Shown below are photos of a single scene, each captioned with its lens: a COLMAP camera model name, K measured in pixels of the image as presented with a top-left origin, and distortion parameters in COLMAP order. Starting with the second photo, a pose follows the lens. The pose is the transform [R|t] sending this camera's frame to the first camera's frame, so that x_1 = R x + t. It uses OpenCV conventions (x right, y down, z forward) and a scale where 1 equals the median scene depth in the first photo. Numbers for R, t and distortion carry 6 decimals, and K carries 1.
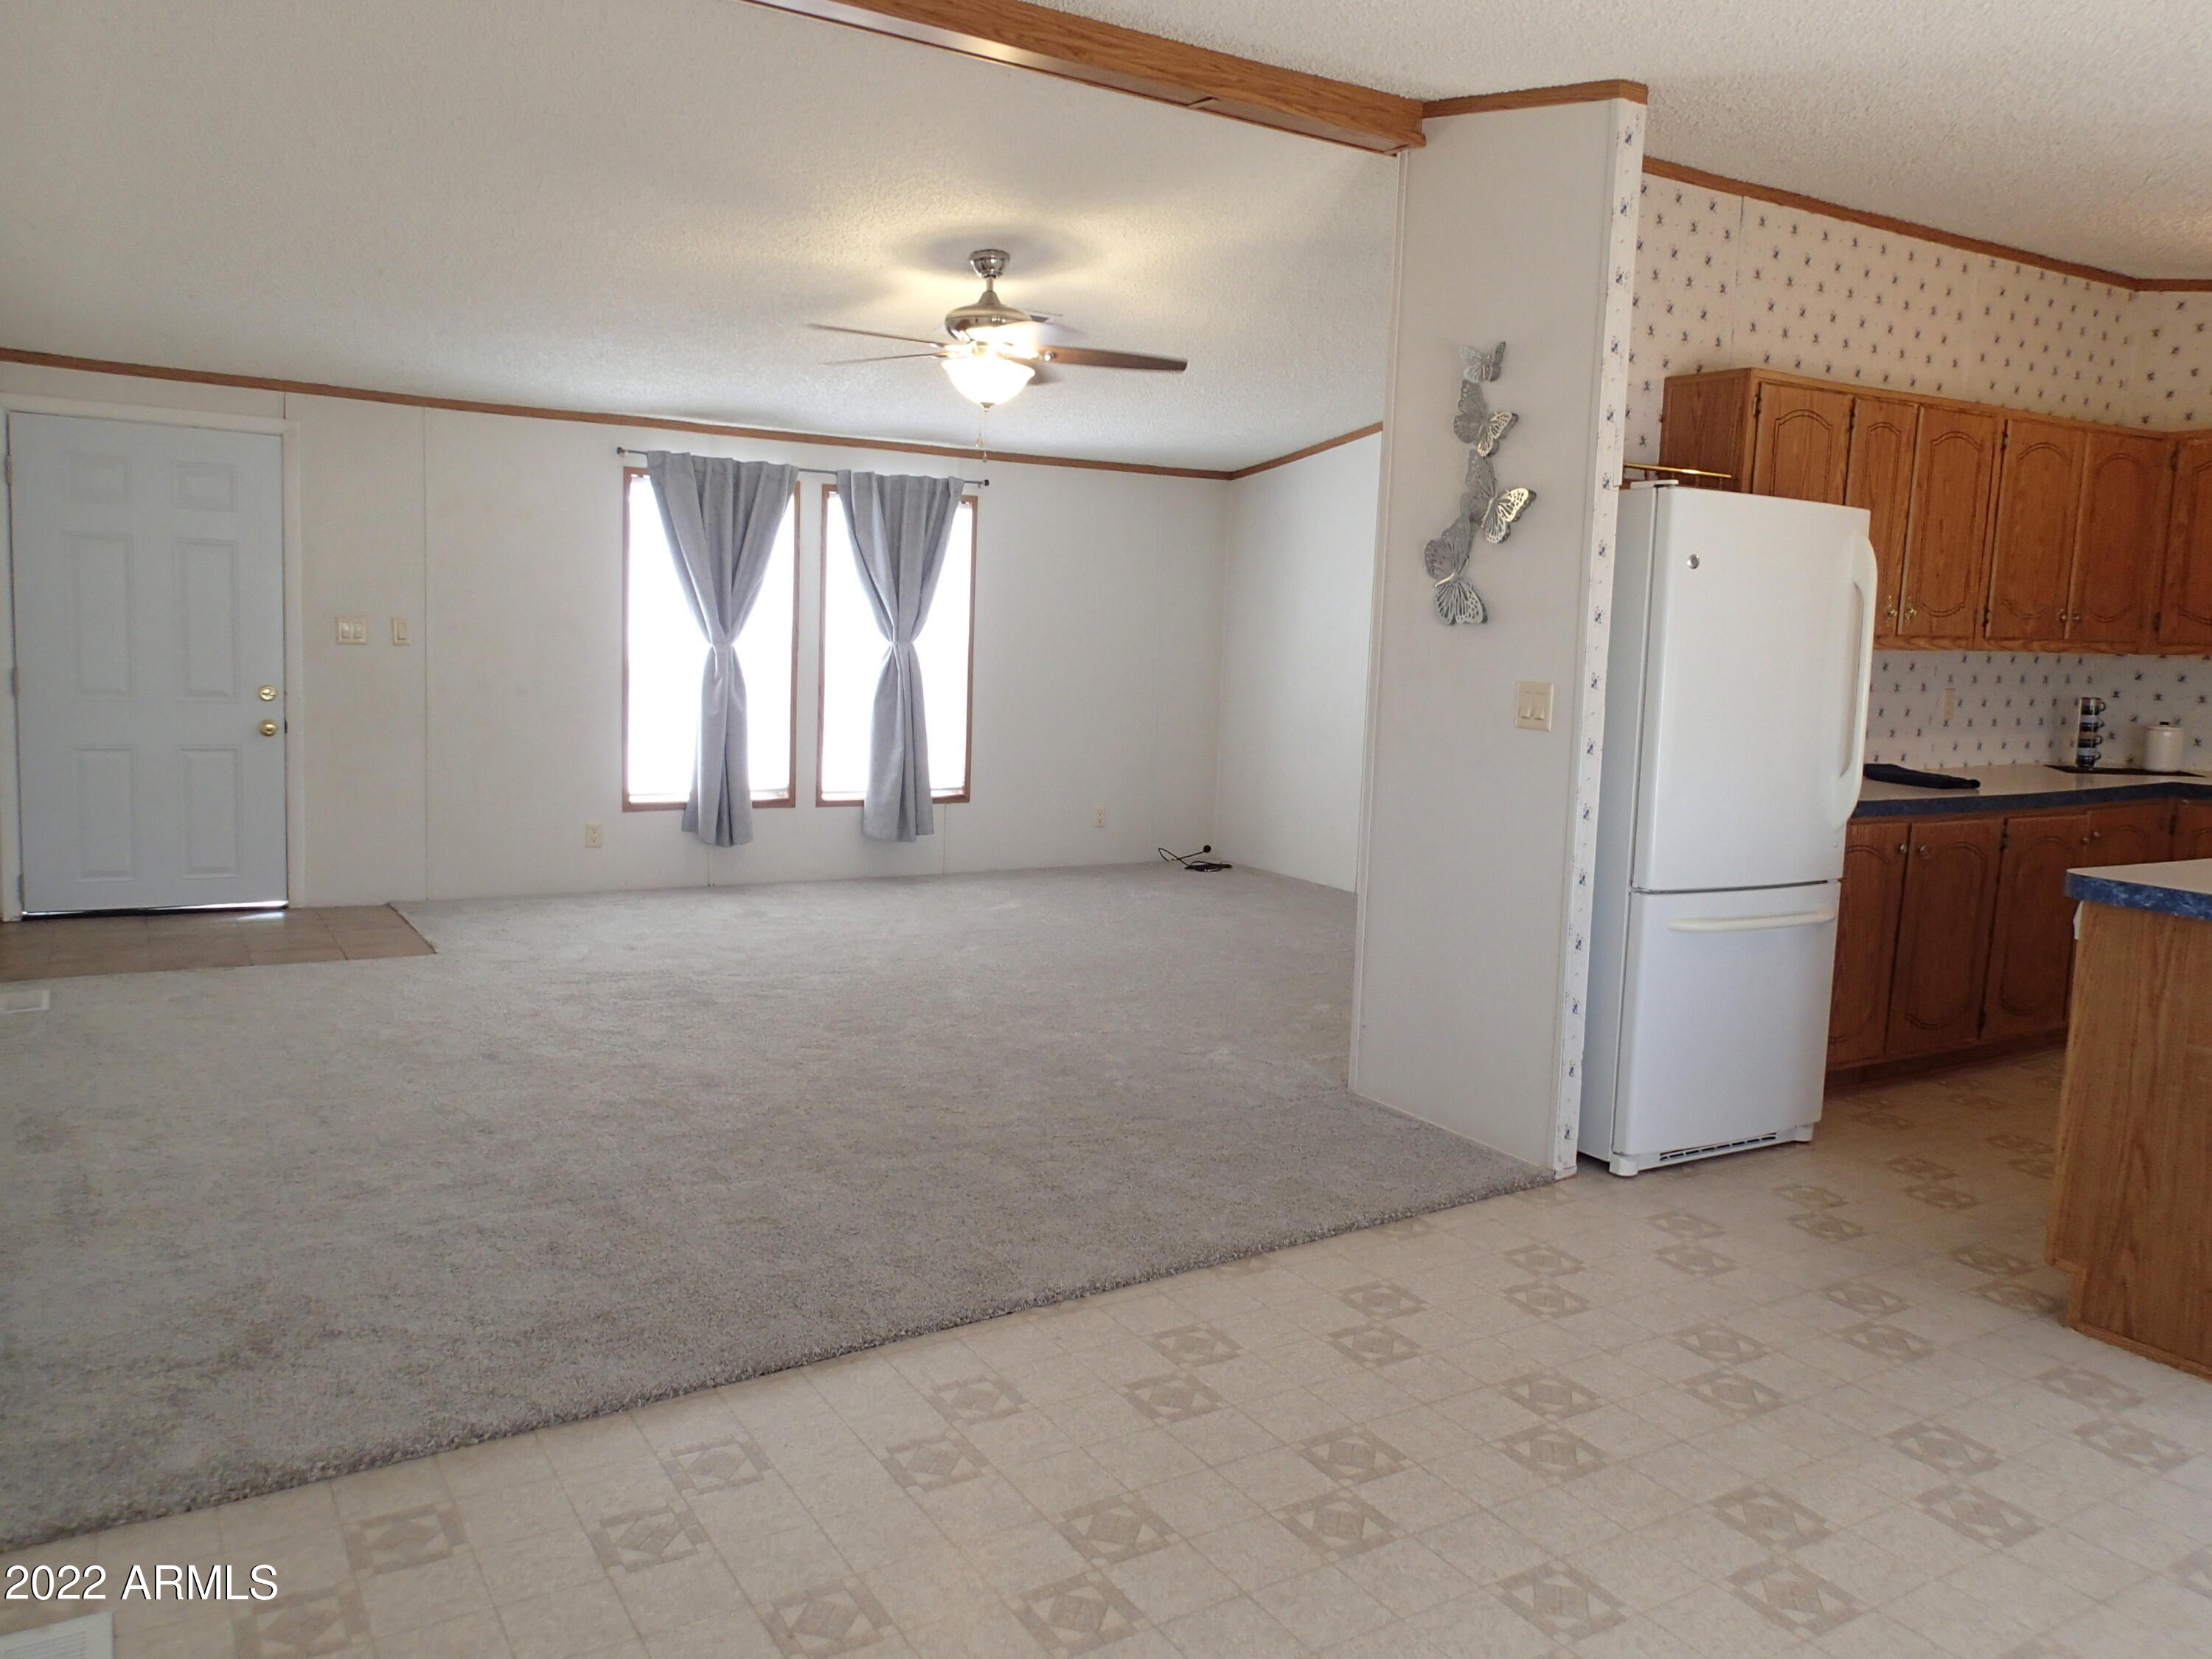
lens RADIAL K [[1648.0, 0, 1132.9], [0, 1648.0, 806.6], [0, 0, 1]] dist [0.010367, -0.014641]
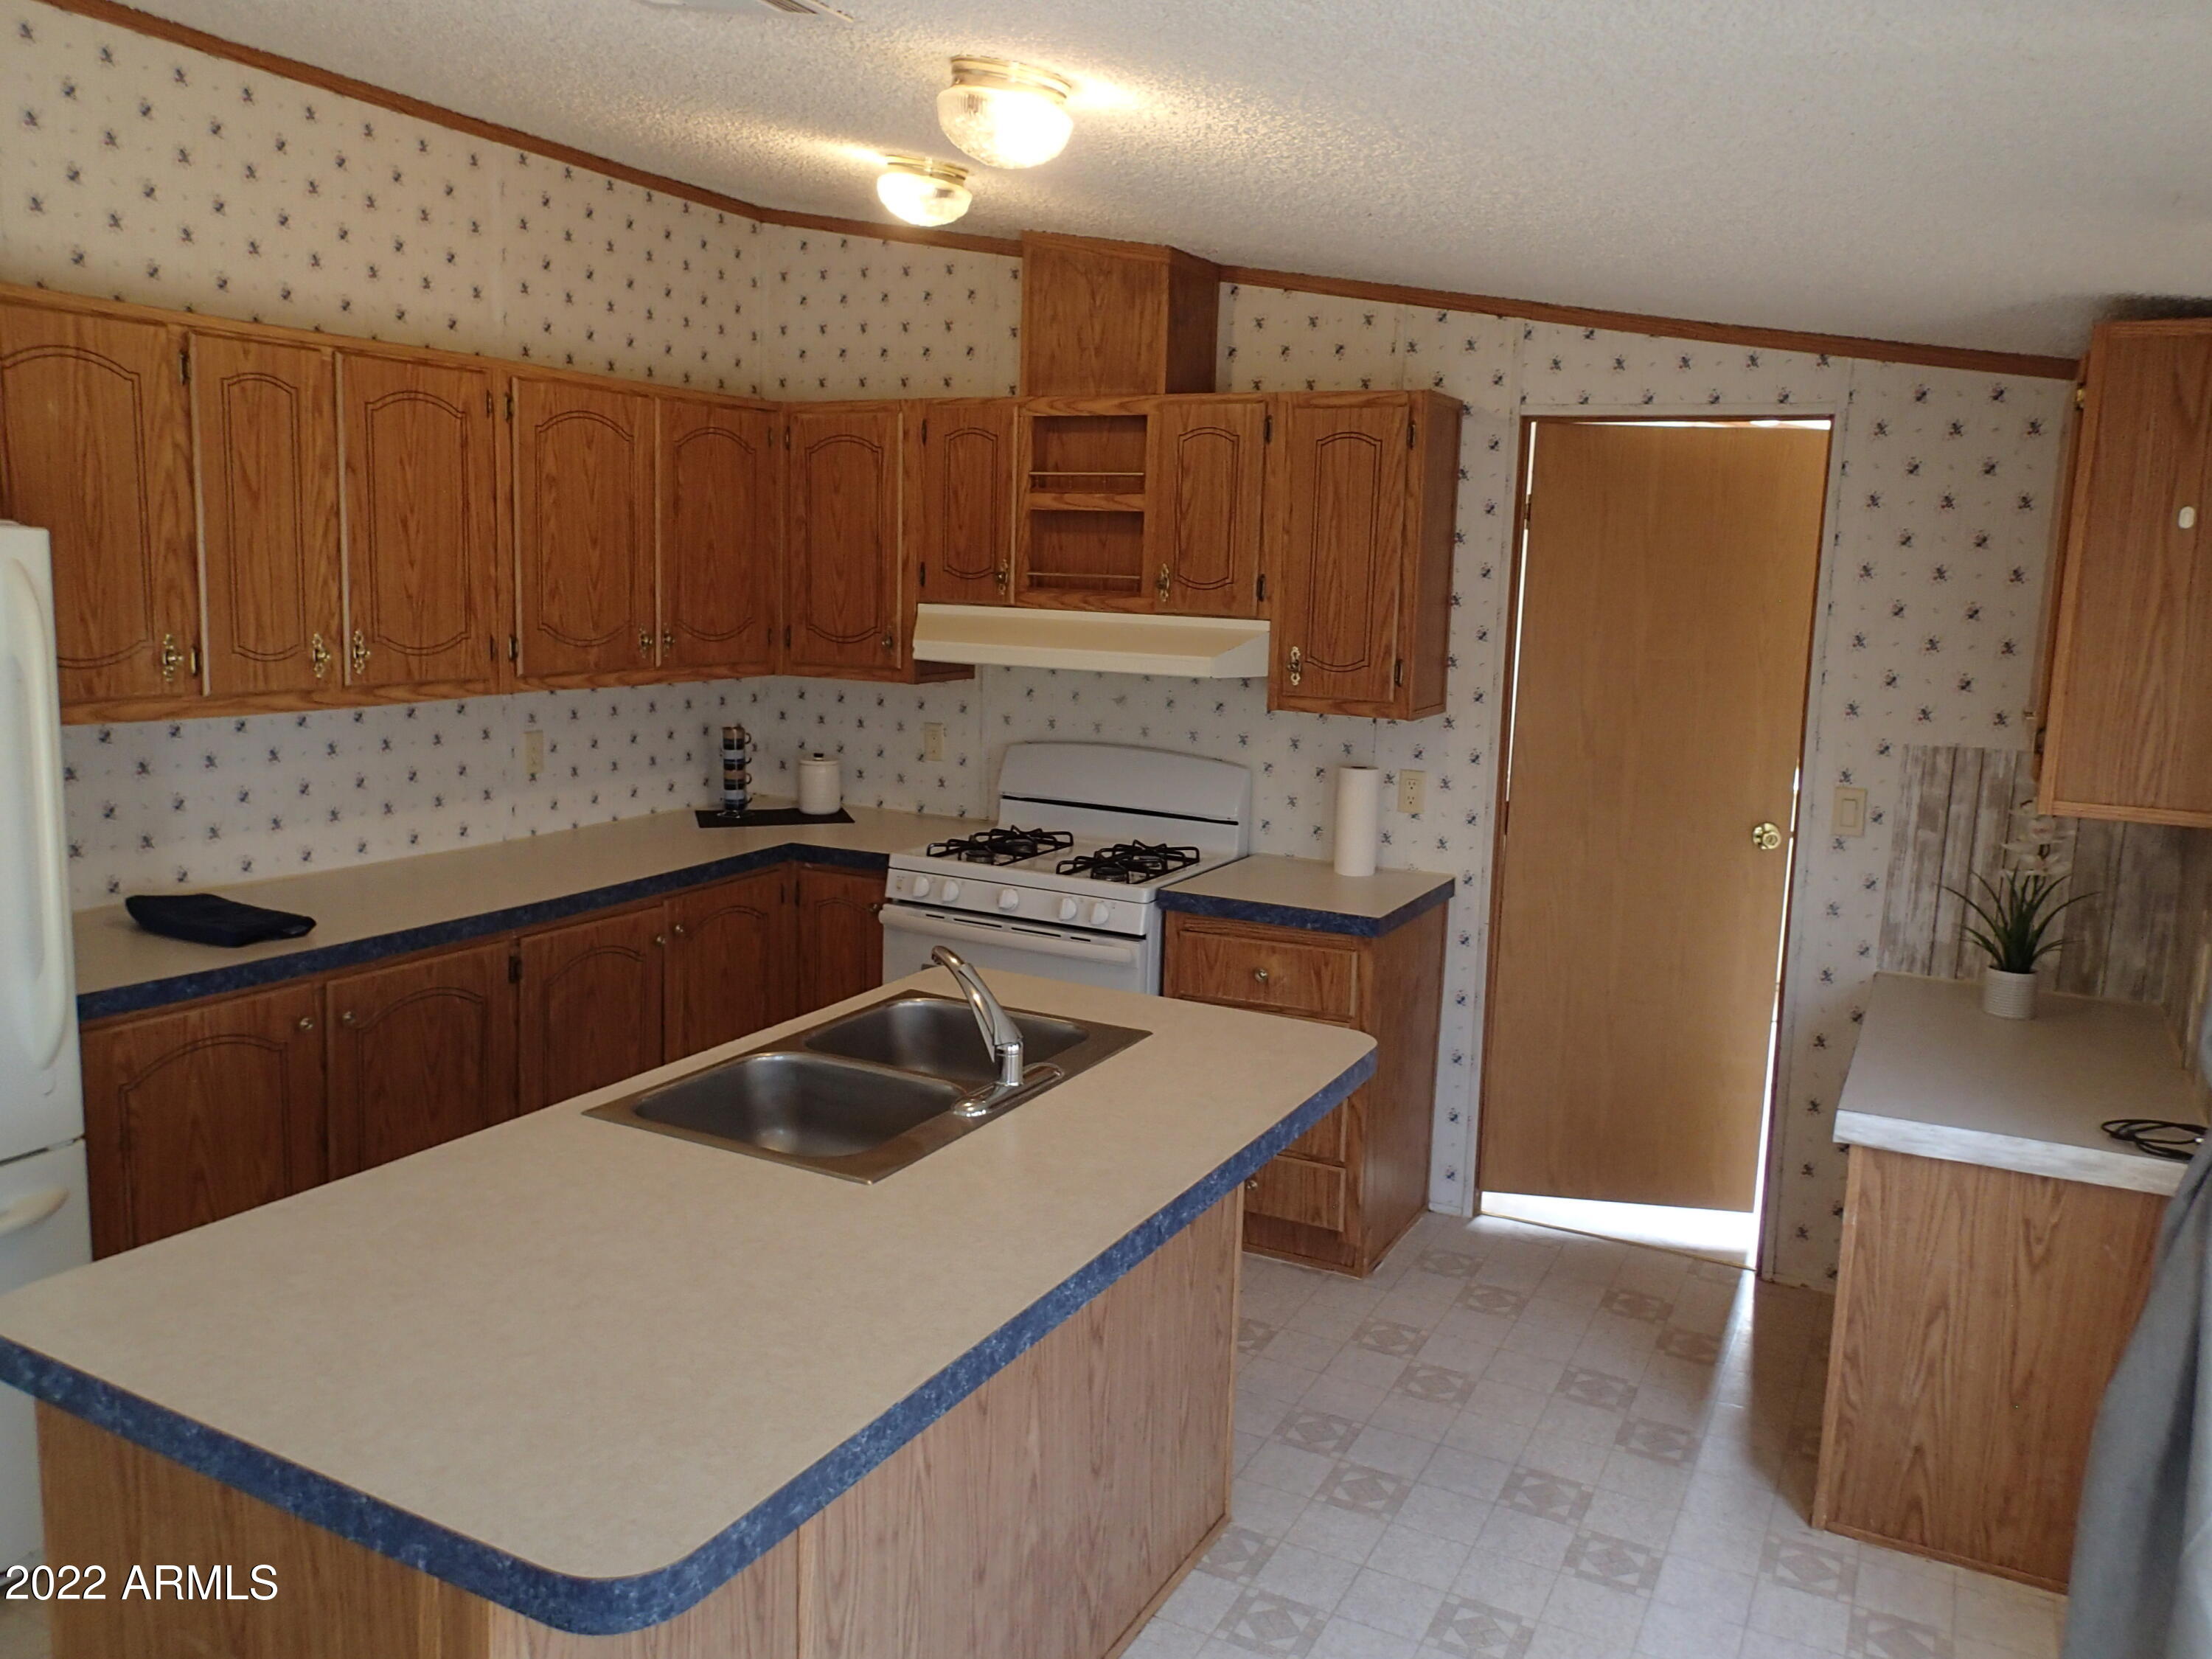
lens RADIAL K [[1648.0, 0, 1114.4], [0, 1648.0, 815.2], [0, 0, 1]] dist [0.010367, -0.014641]
pose [[0.856624, -0.081015, 0.509541, 0.349045], [0.054740, 0.996292, 0.066380, -0.071747], [-0.513029, -0.028971, 0.857882, 0.223139]]
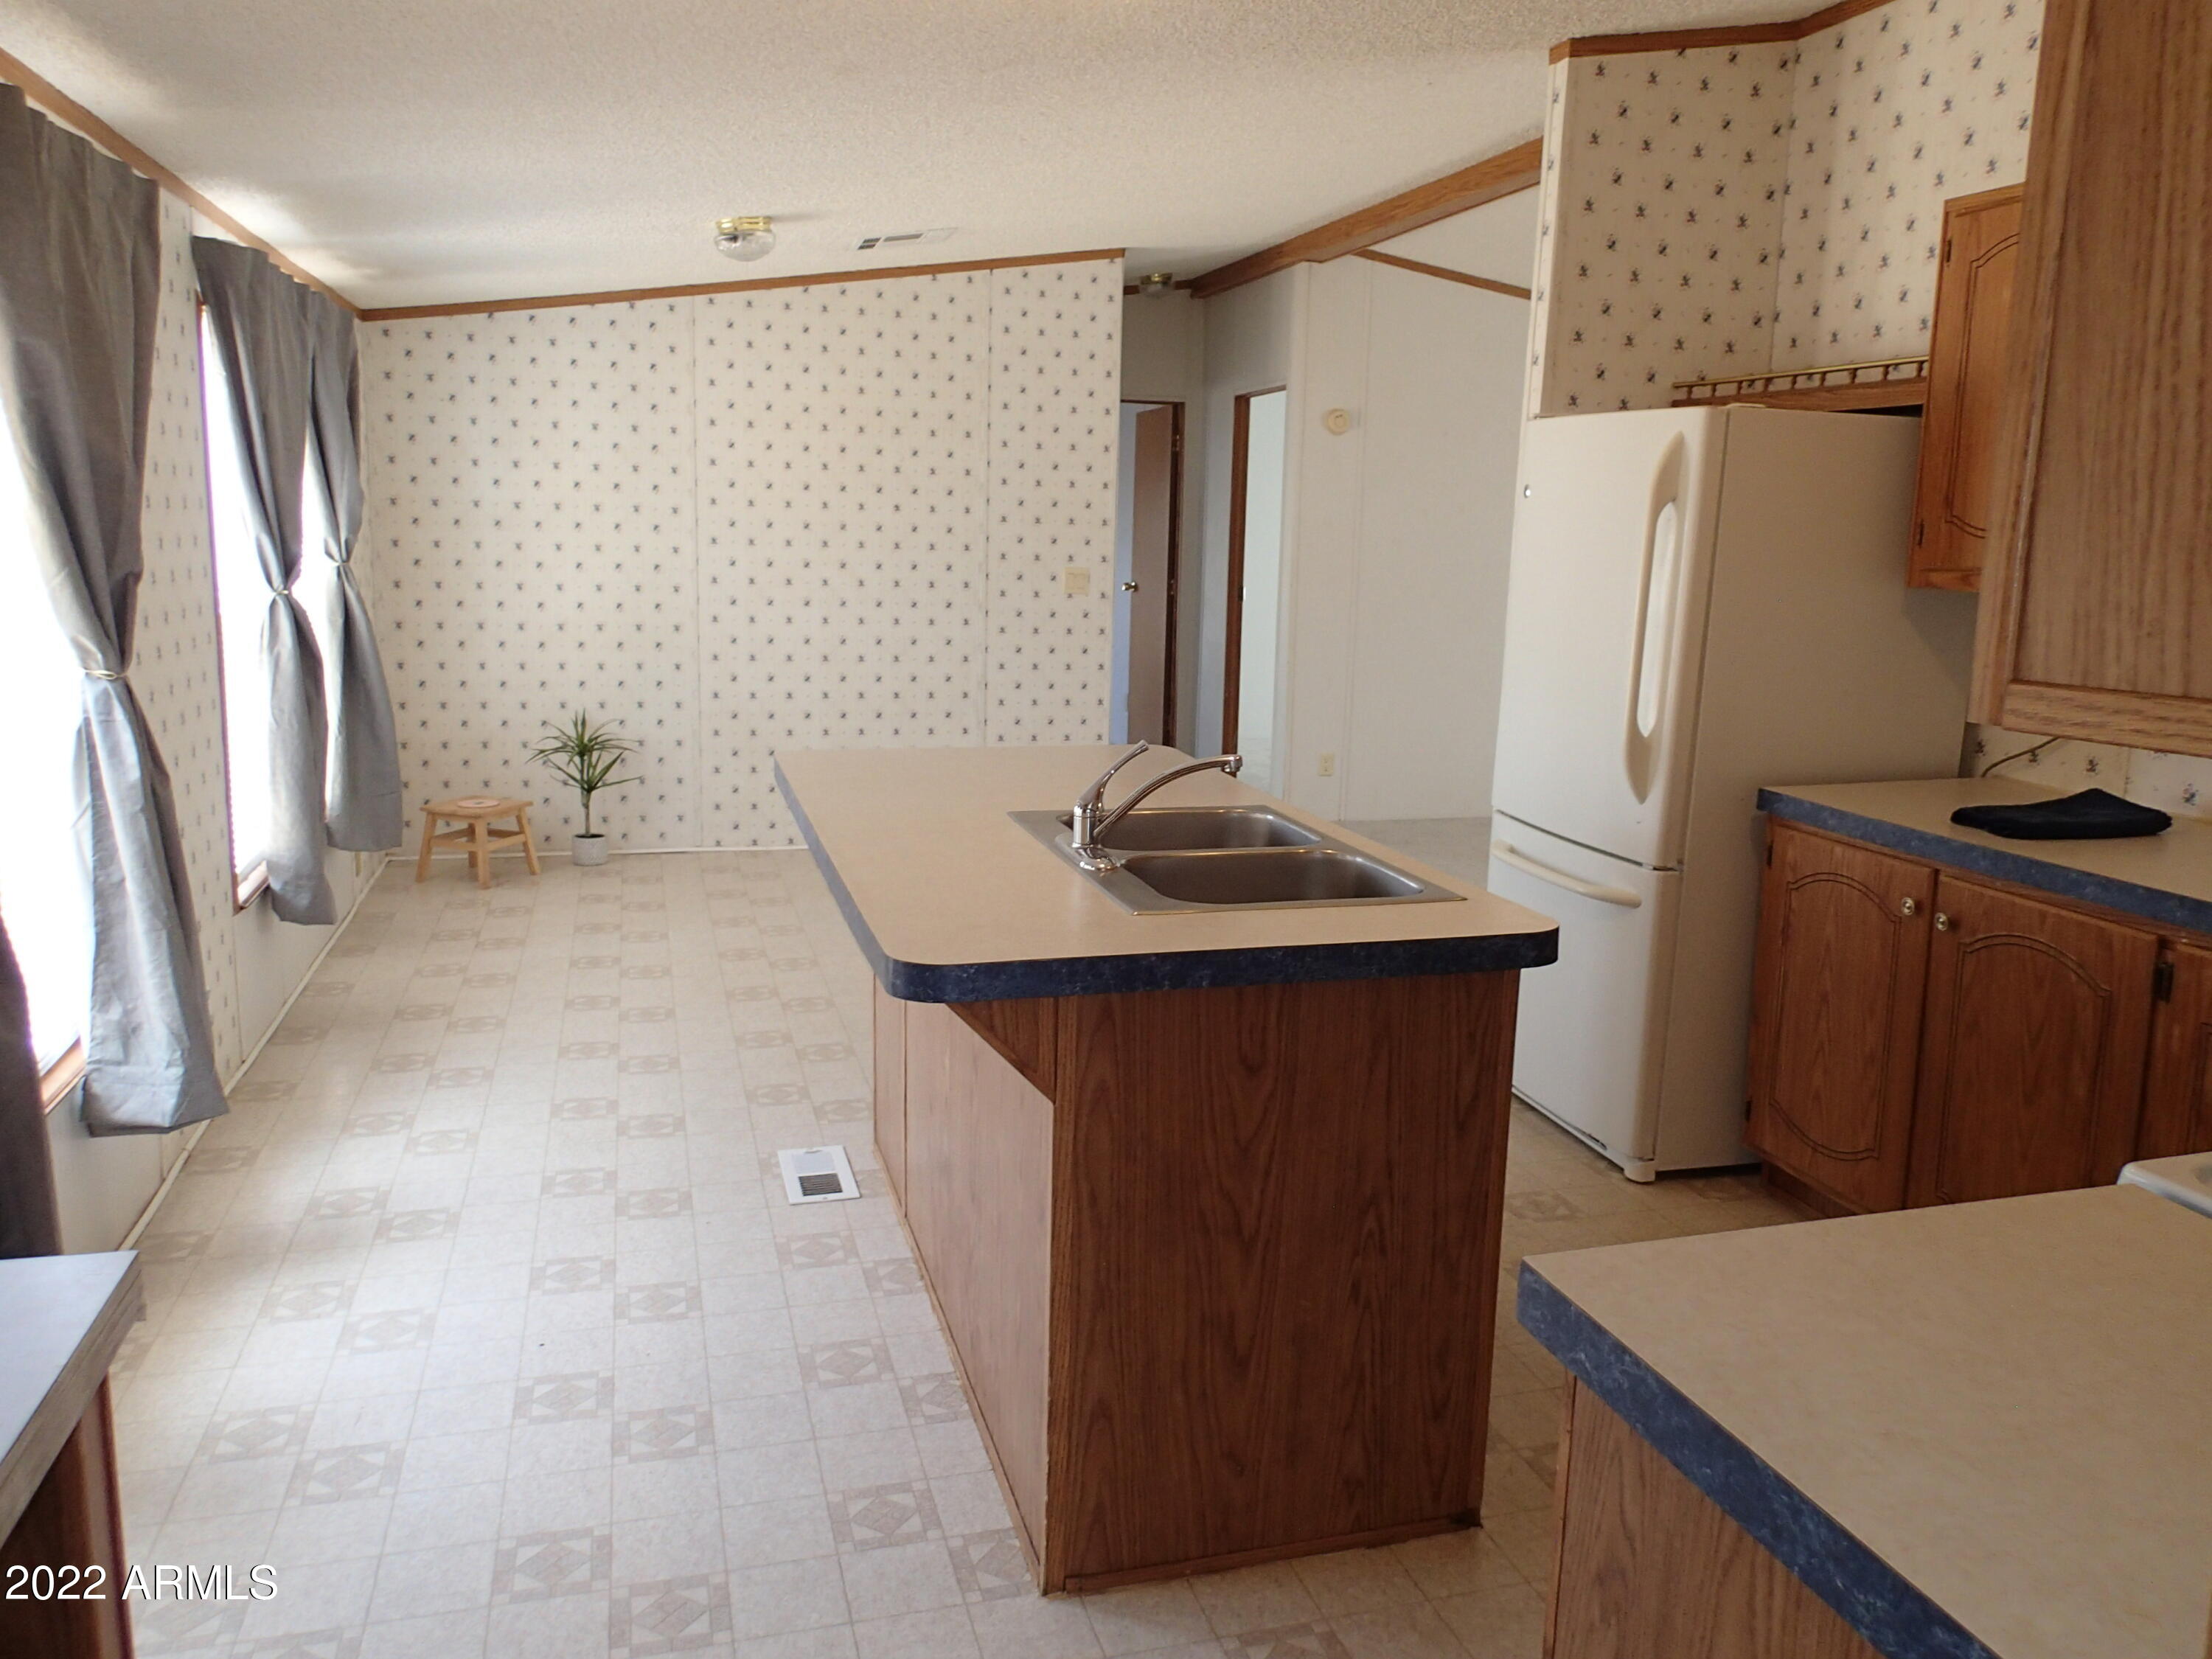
lens RADIAL K [[1648.0, 0, 1097.8], [0, 1648.0, 835.1], [0, 0, 1]] dist [0.010367, -0.014641]
pose [[-0.265151, 0.141866, -0.953713, 0.984486], [-0.137410, 0.973461, 0.183007, -0.065727], [0.954366, 0.179574, -0.238620, 0.708721]]
